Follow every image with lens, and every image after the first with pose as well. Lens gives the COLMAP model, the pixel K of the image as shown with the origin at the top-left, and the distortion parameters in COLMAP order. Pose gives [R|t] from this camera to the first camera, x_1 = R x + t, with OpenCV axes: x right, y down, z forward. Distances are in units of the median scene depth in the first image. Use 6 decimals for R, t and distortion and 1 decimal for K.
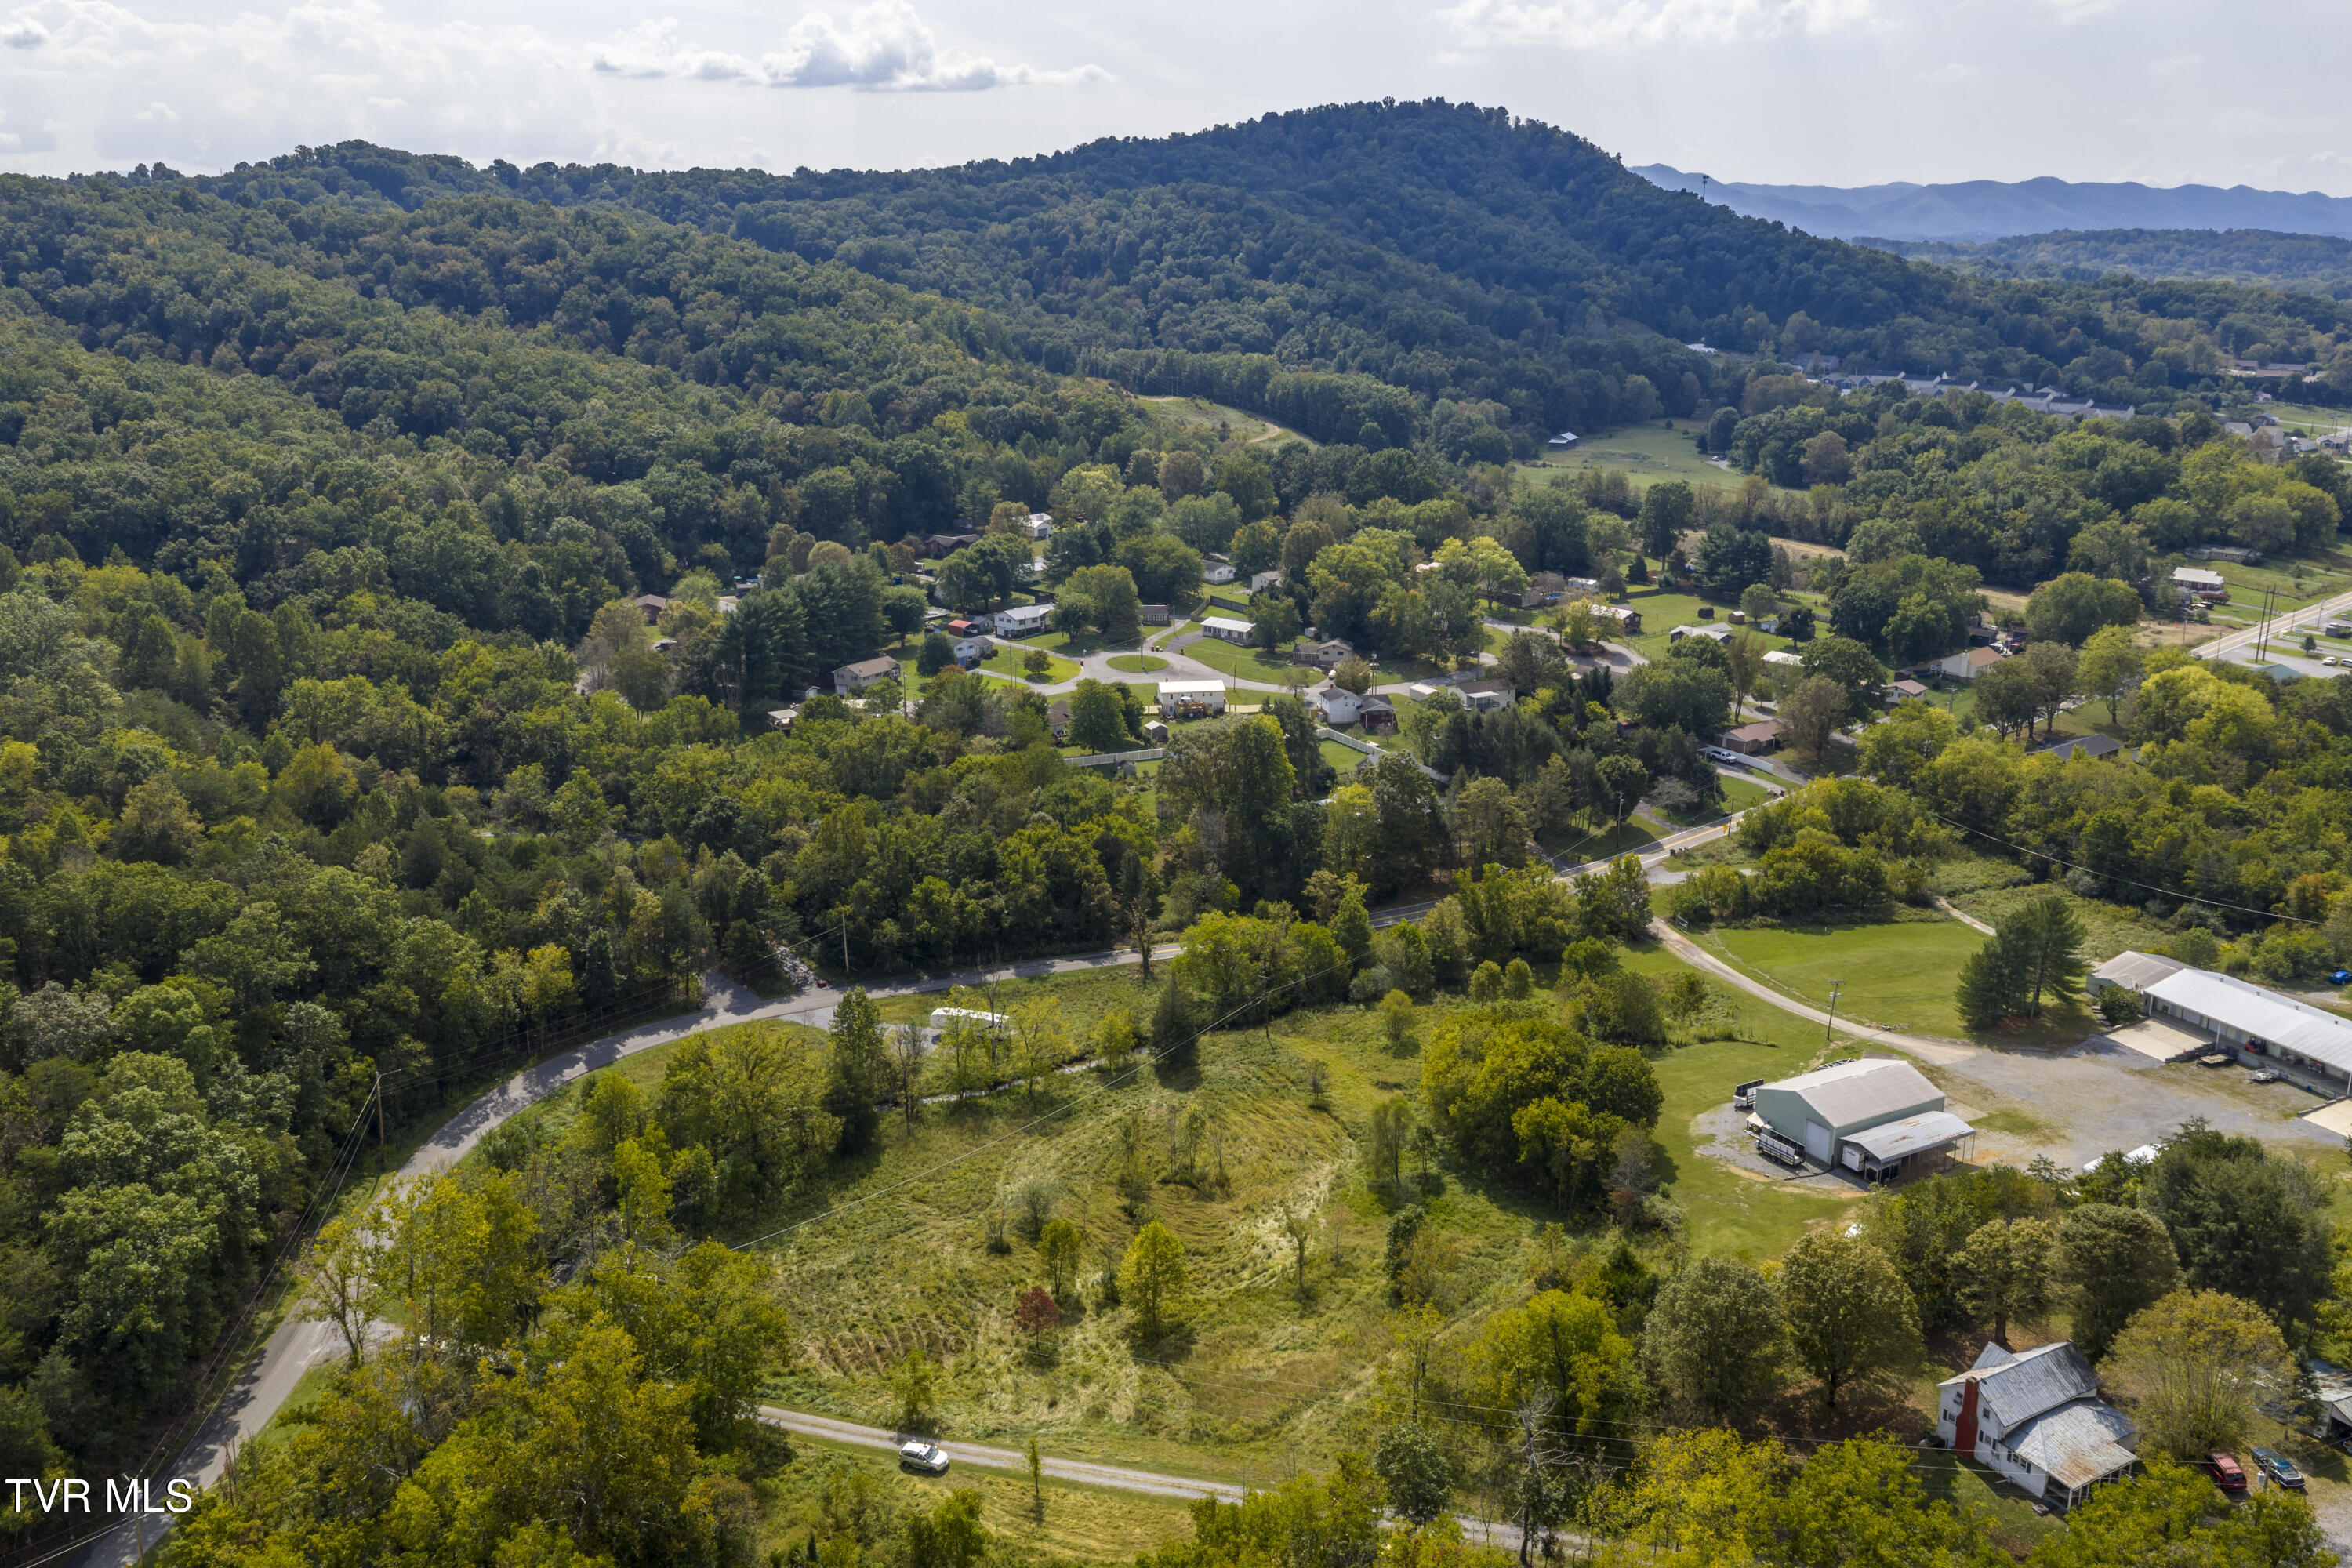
lens RADIAL K [[1945.7, 0, 1179.4], [0, 1945.7, 783.7], [0, 0, 1]] dist [0.020277, -0.031976]
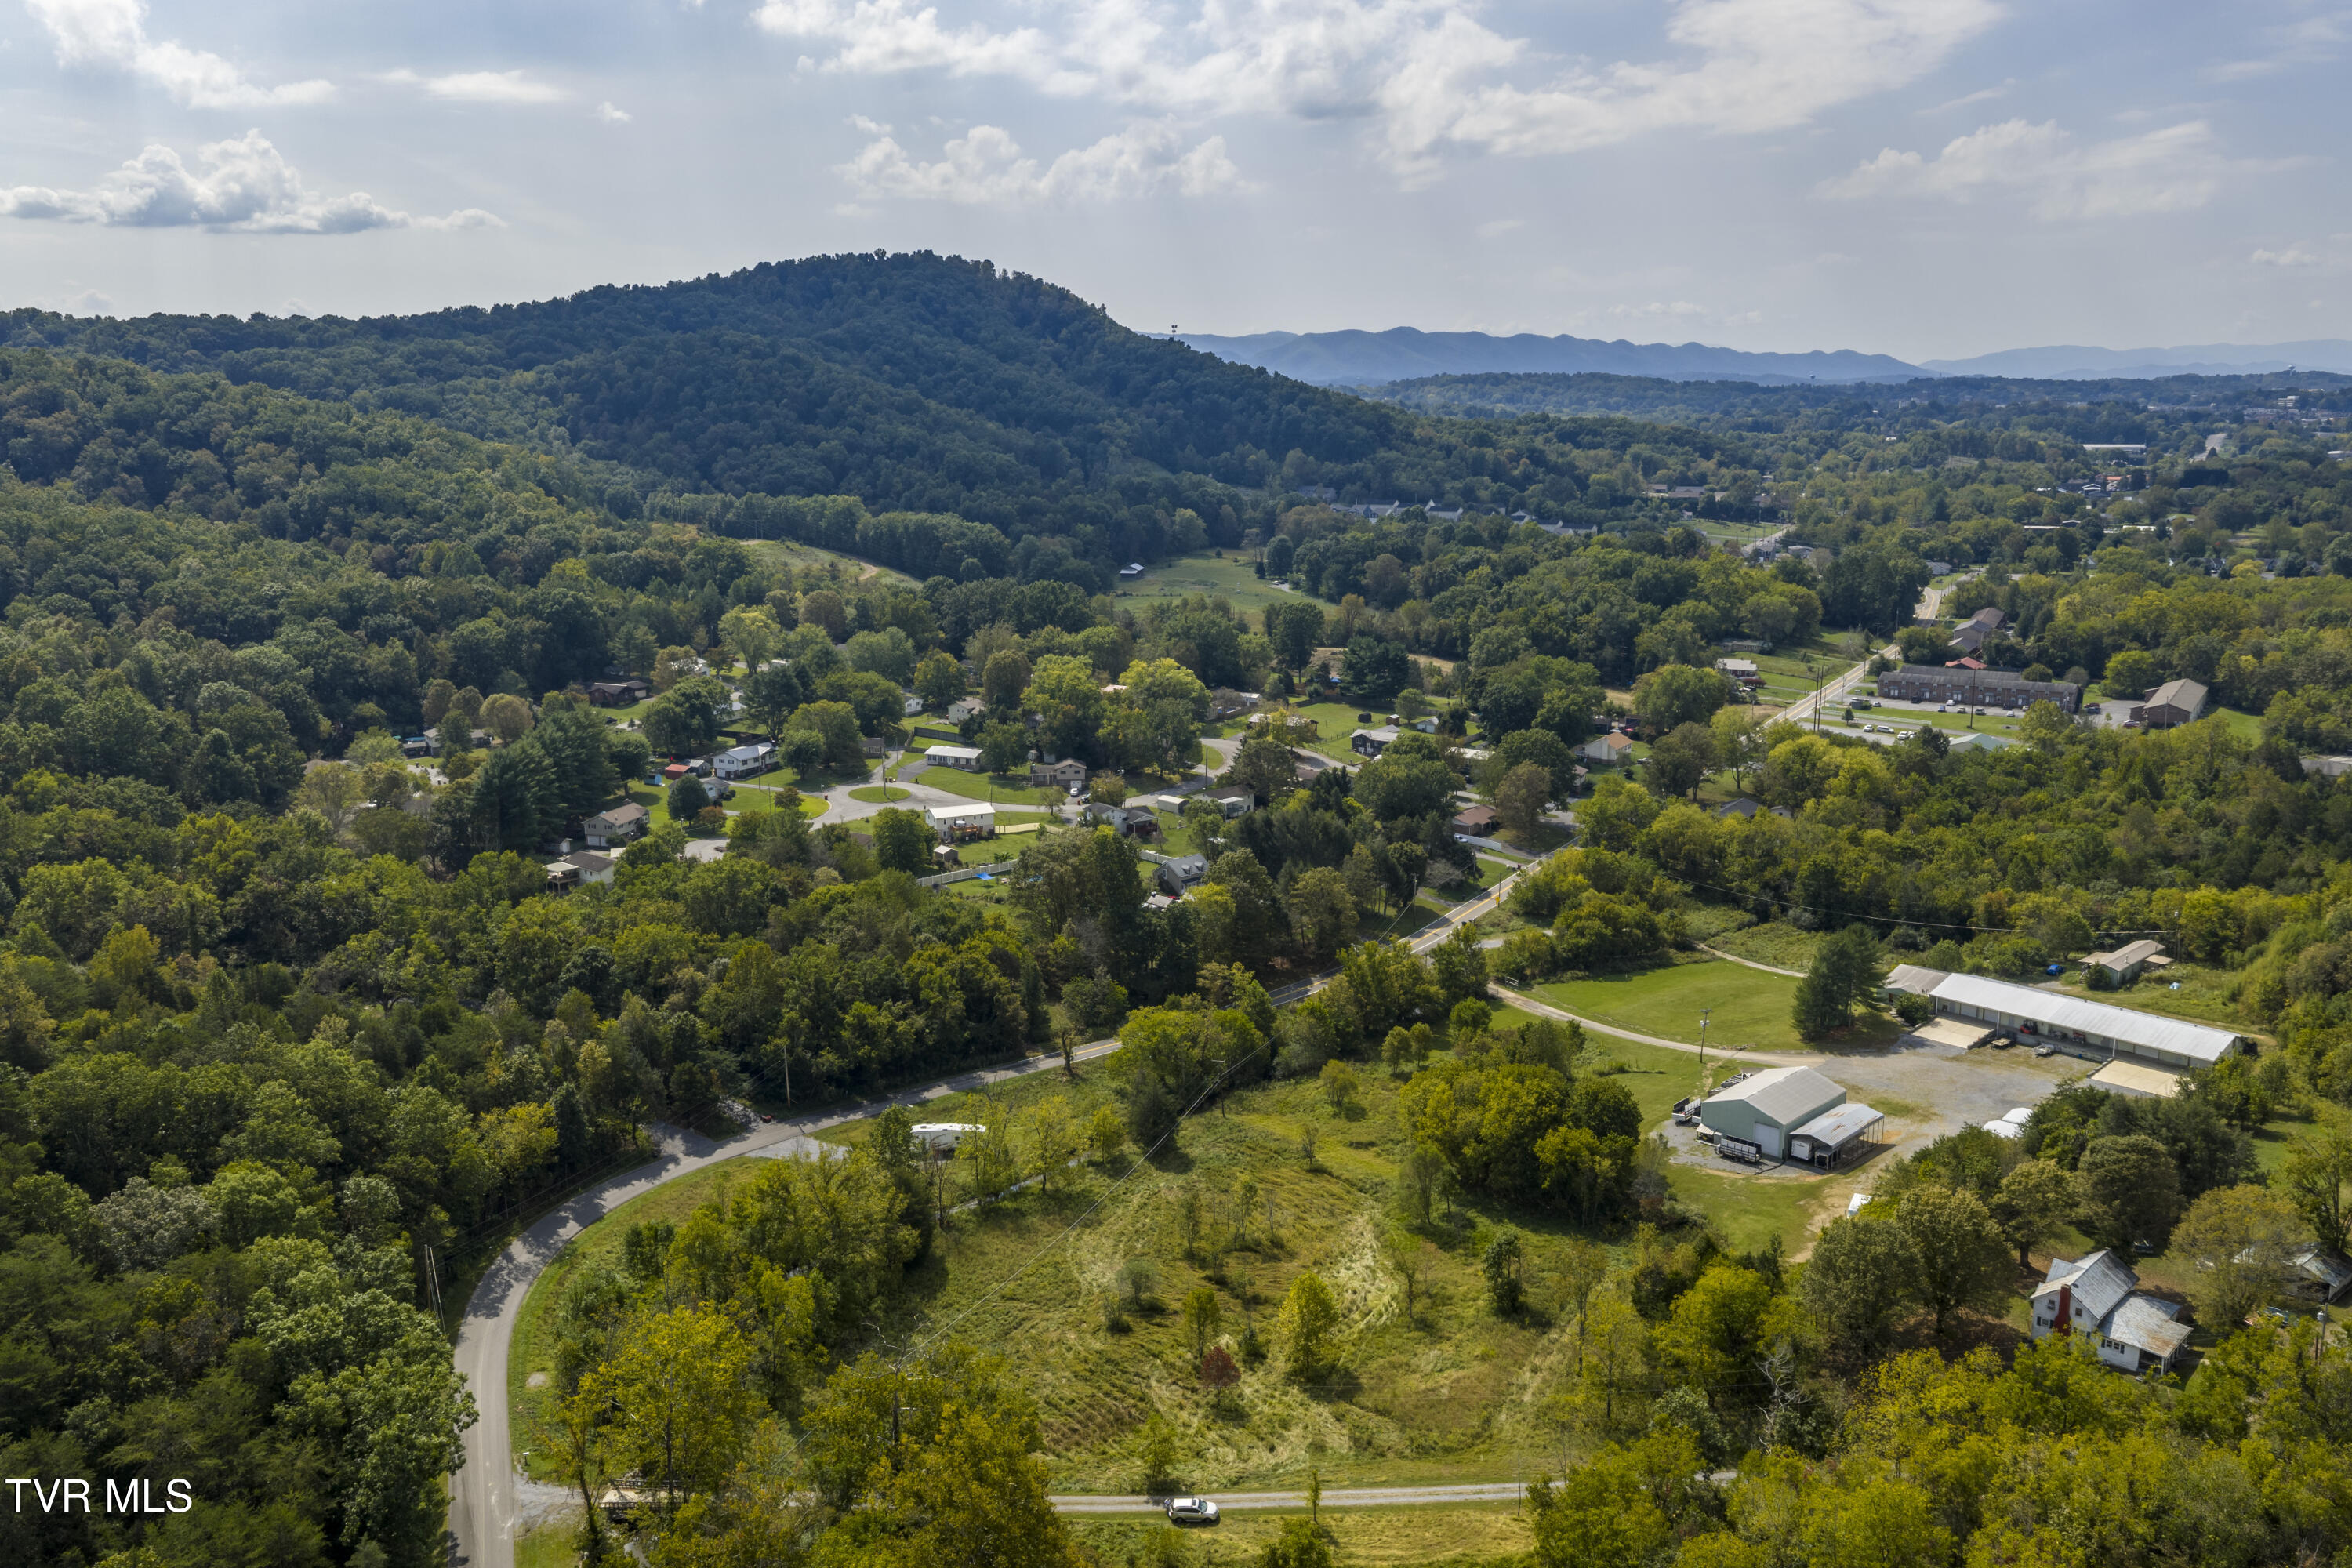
lens RADIAL K [[1945.7, 0, 1180.0], [0, 1945.7, 775.7], [0, 0, 1]] dist [0.020277, -0.031976]
pose [[0.956771, -0.062814, 0.283978, -0.158542], [0.083694, 0.994561, -0.061990, 0.004560], [-0.278539, 0.083077, 0.956825, -0.018708]]
